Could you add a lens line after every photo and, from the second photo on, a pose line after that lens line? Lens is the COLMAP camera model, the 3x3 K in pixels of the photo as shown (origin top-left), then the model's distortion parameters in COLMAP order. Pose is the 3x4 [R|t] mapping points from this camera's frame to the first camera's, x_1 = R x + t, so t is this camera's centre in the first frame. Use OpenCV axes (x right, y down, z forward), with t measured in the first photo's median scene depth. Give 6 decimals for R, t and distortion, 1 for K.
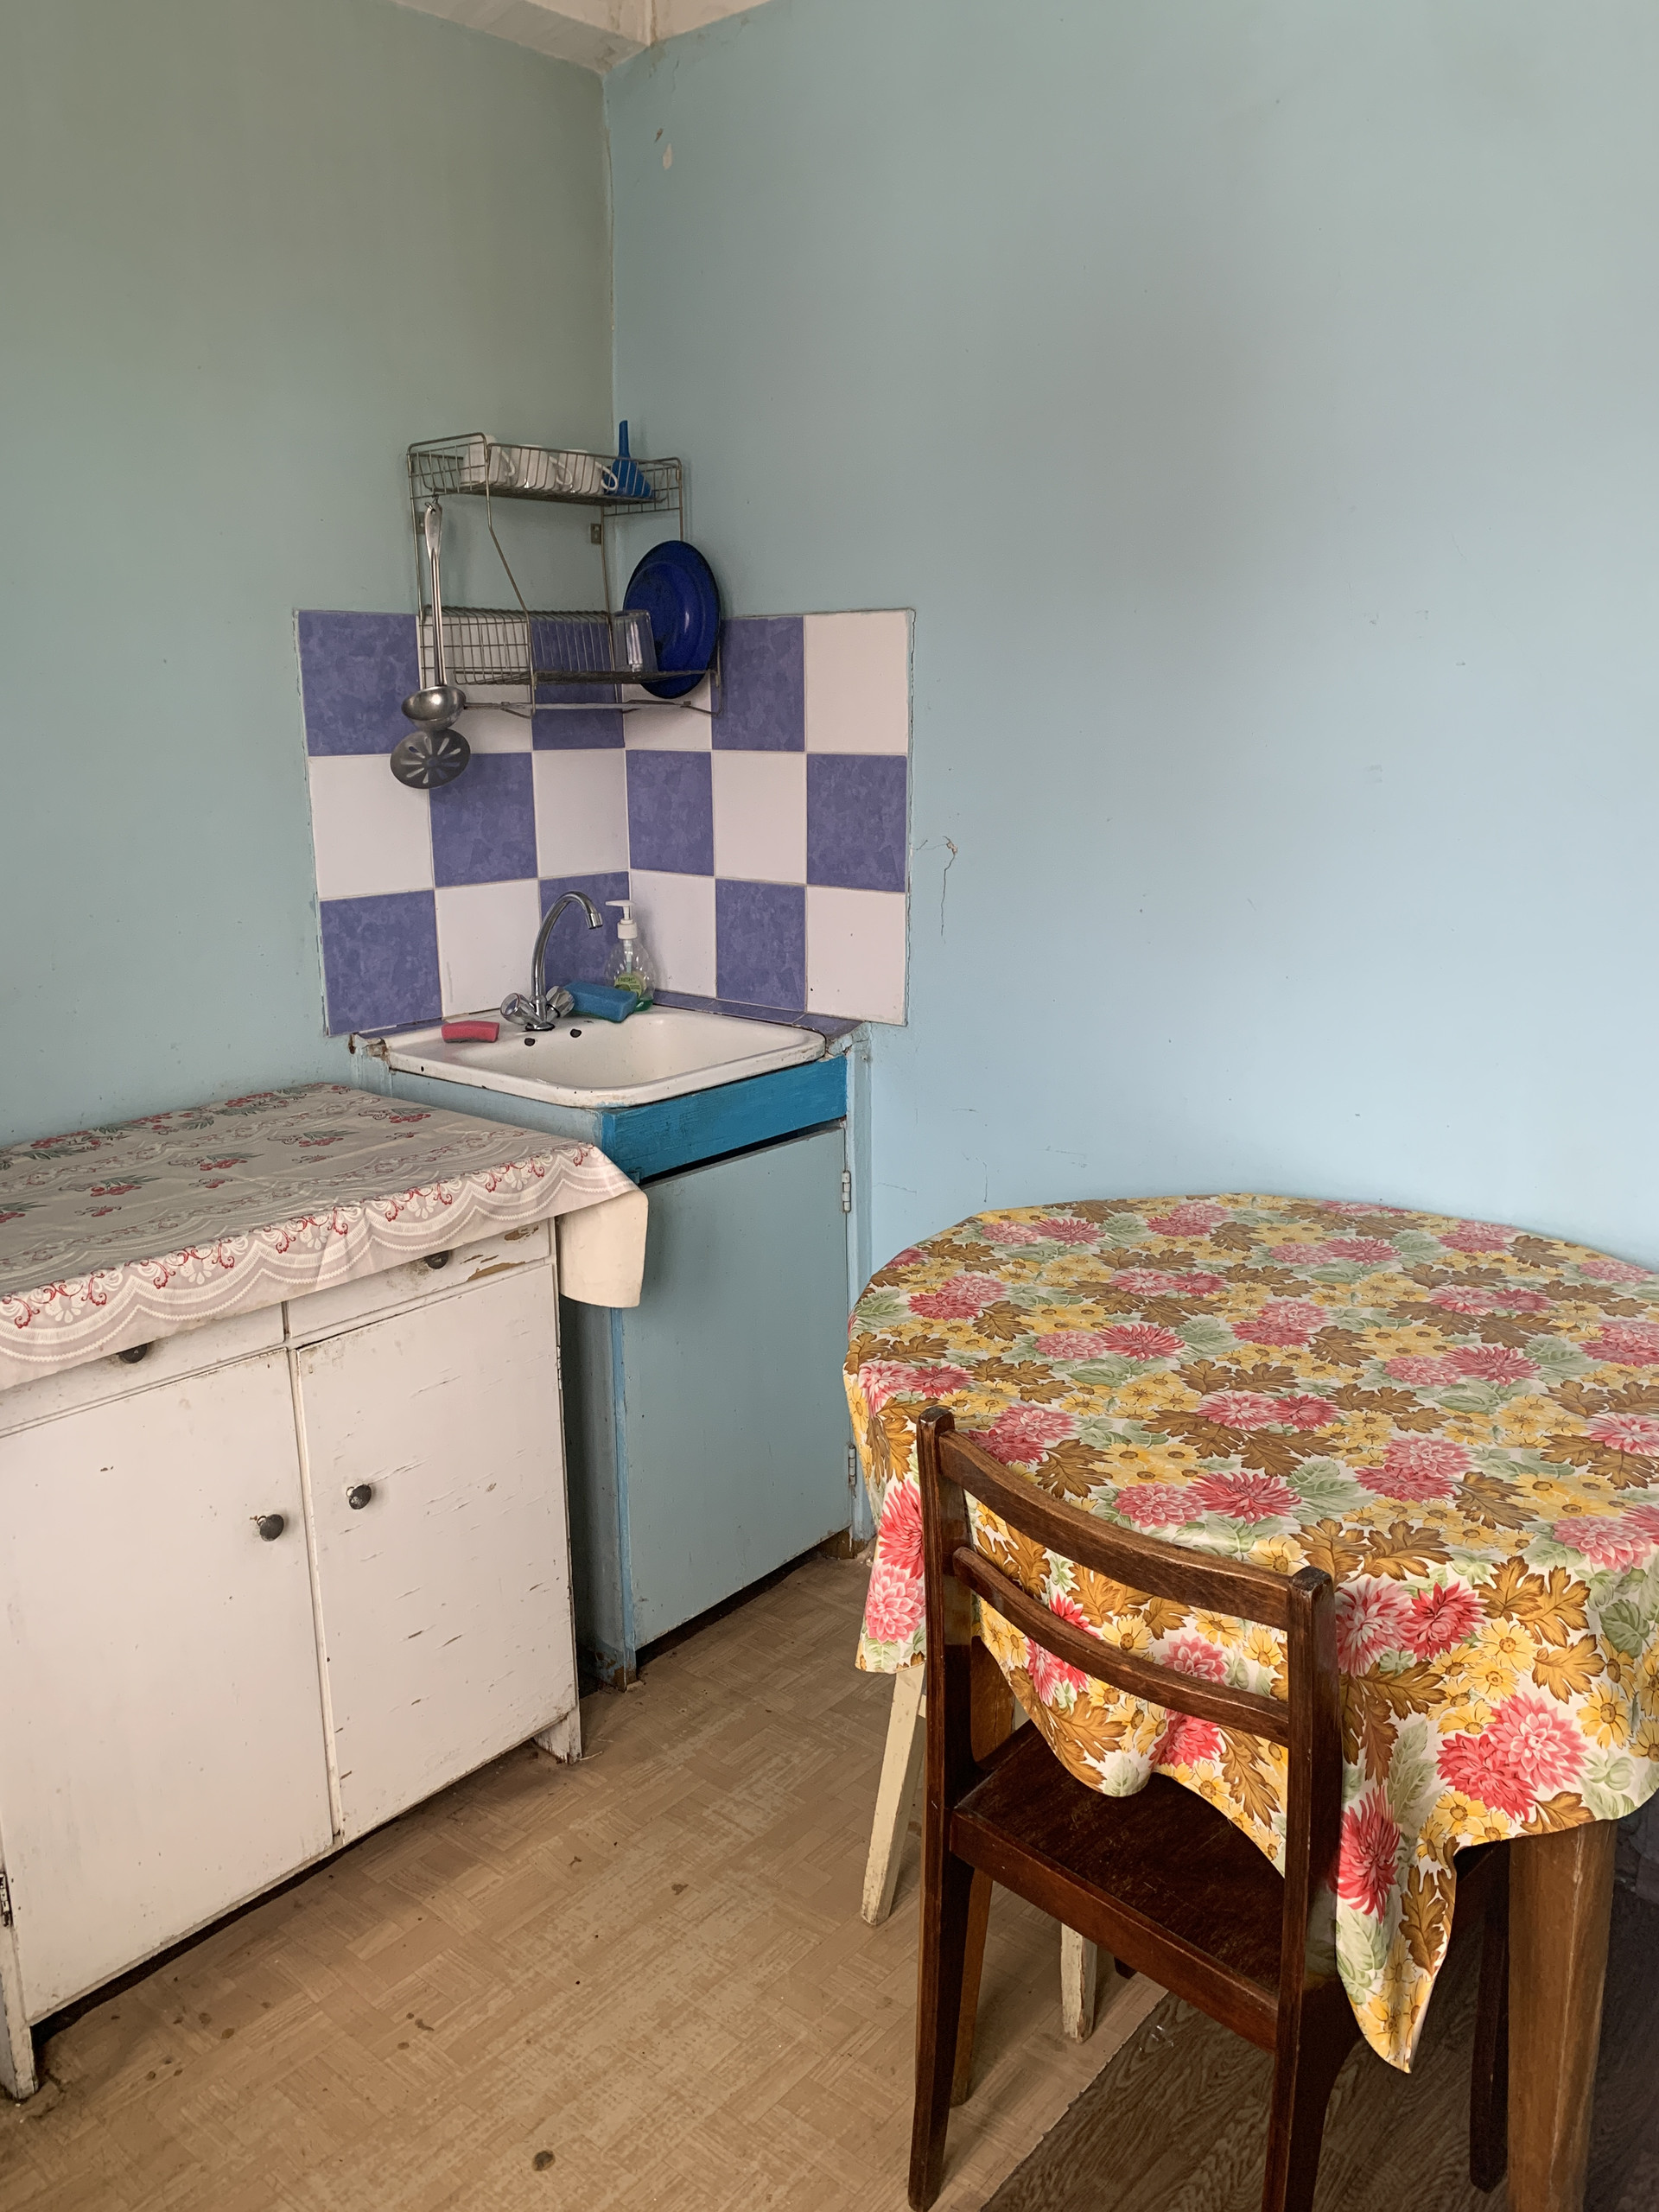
lens RADIAL K [[1685.7, 0, 815.0], [0, 1685.7, 1080.2], [0, 0, 1]] dist [0.040152, -0.046716]
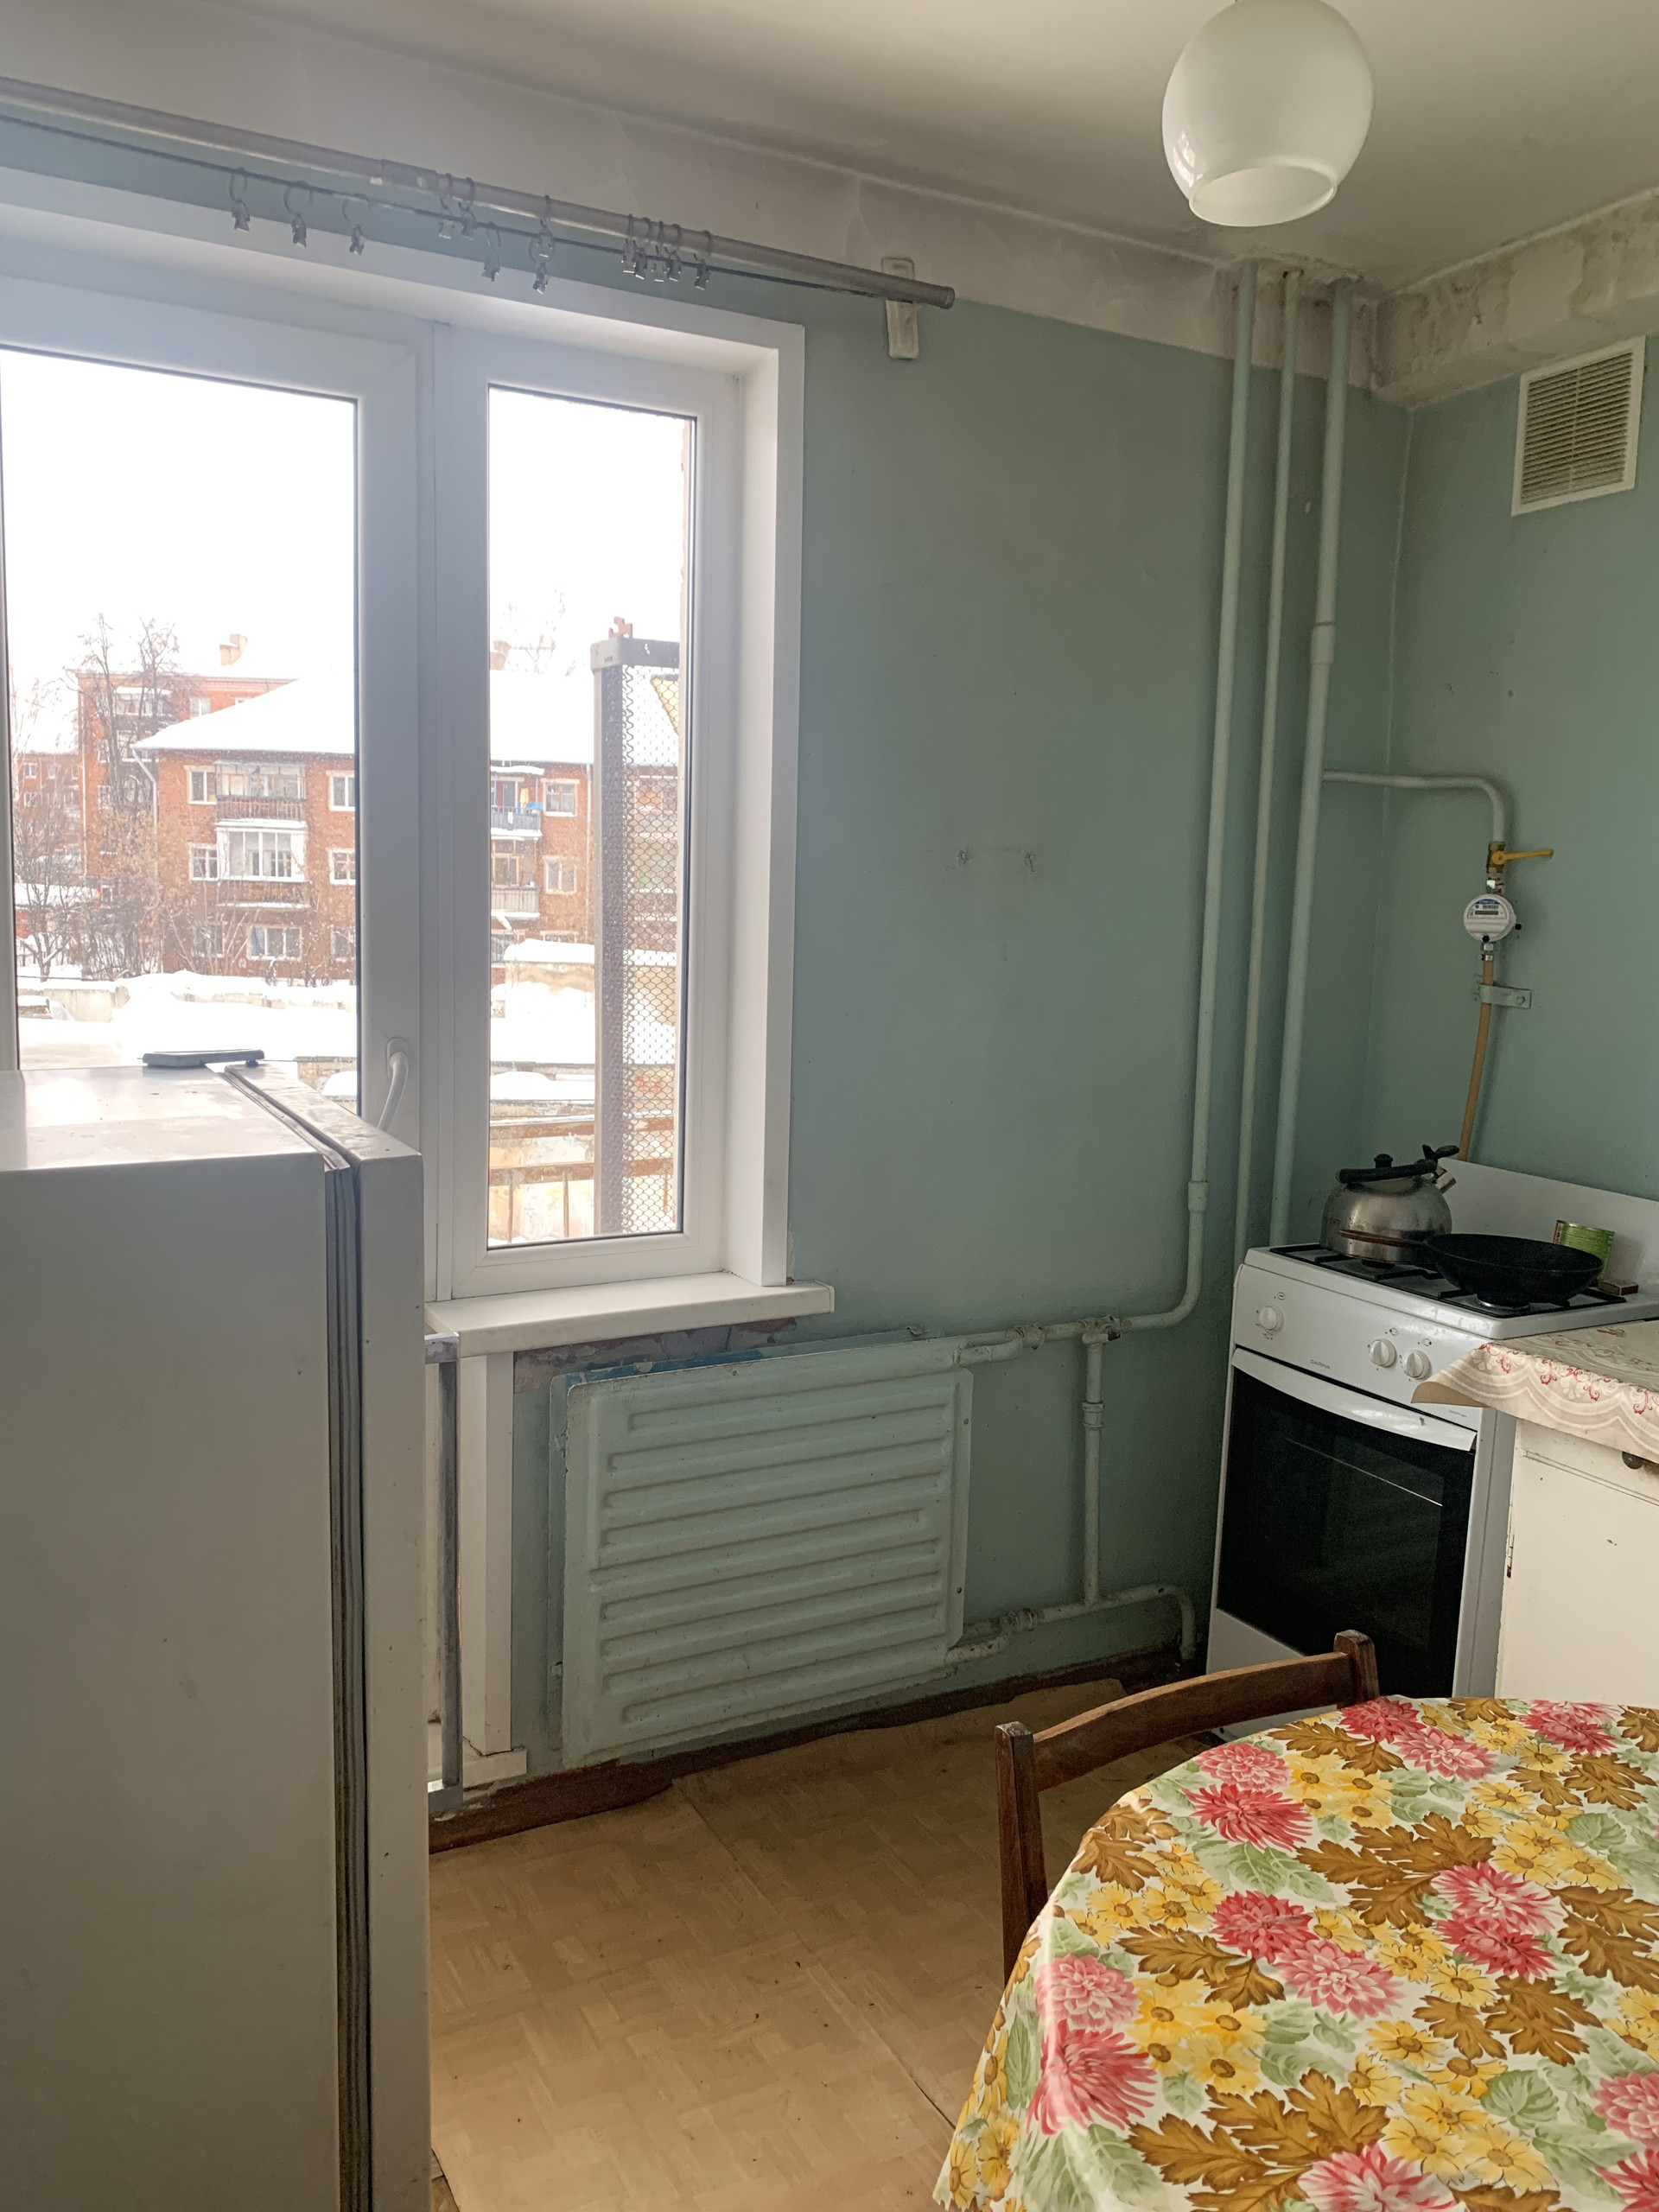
lens RADIAL K [[1685.7, 0, 825.0], [0, 1685.7, 1091.0], [0, 0, 1]] dist [0.040152, -0.046716]
pose [[-0.341012, 0.117419, -0.932697, 0.677945], [-0.237525, 0.949213, 0.206342, -0.154992], [0.909556, 0.291904, -0.295803, 0.561817]]
